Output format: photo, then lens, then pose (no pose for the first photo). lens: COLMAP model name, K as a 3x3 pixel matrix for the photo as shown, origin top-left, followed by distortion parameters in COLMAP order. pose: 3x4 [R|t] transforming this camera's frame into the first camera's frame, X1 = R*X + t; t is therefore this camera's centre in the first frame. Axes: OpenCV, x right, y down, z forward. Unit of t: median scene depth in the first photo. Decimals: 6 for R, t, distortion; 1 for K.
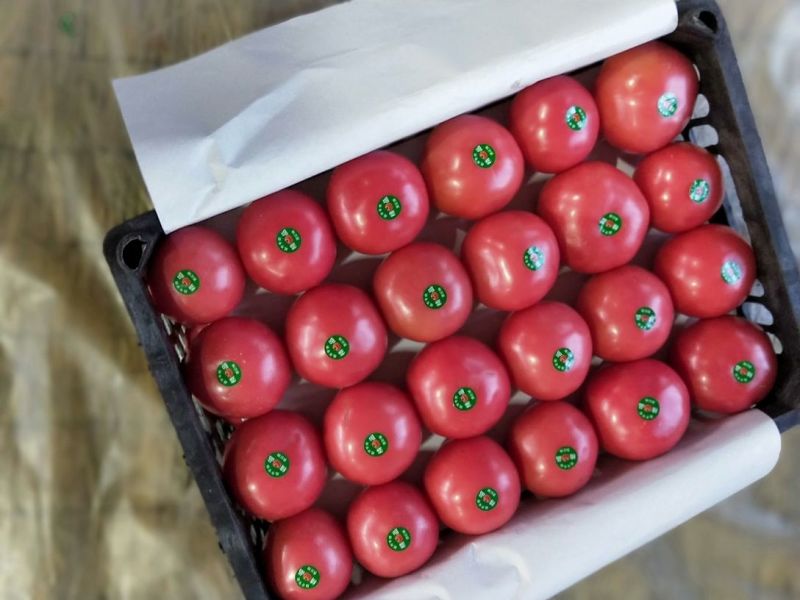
lens RADIAL K [[585.0, 0, 400.0], [0, 585.0, 300.0], [0, 0, 1]] dist [0.001548, 0.000650]
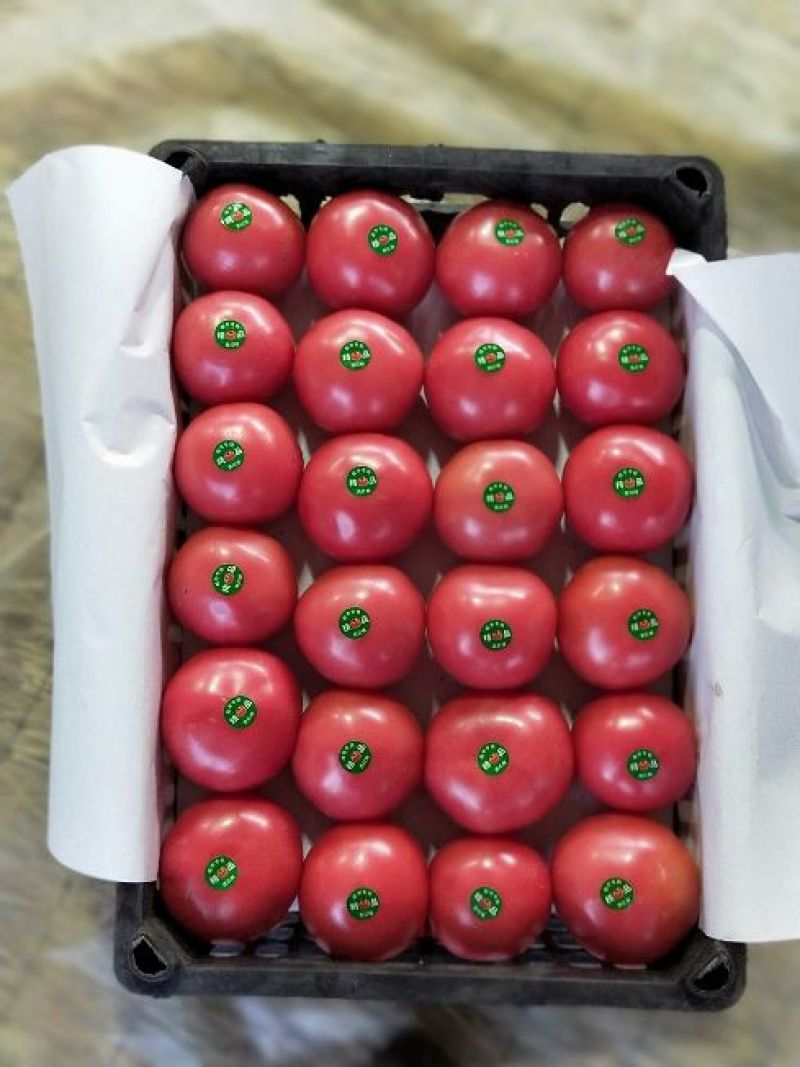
lens RADIAL K [[780.2, 0, 400.0], [0, 780.2, 533.5], [0, 0, 1]] dist [0.001548, 0.000650]
pose [[-0.382924, 0.900467, -0.206224, 0.353653], [-0.915688, -0.399473, -0.043998, 0.135281], [-0.122000, 0.171989, 0.977515, 0.000201]]
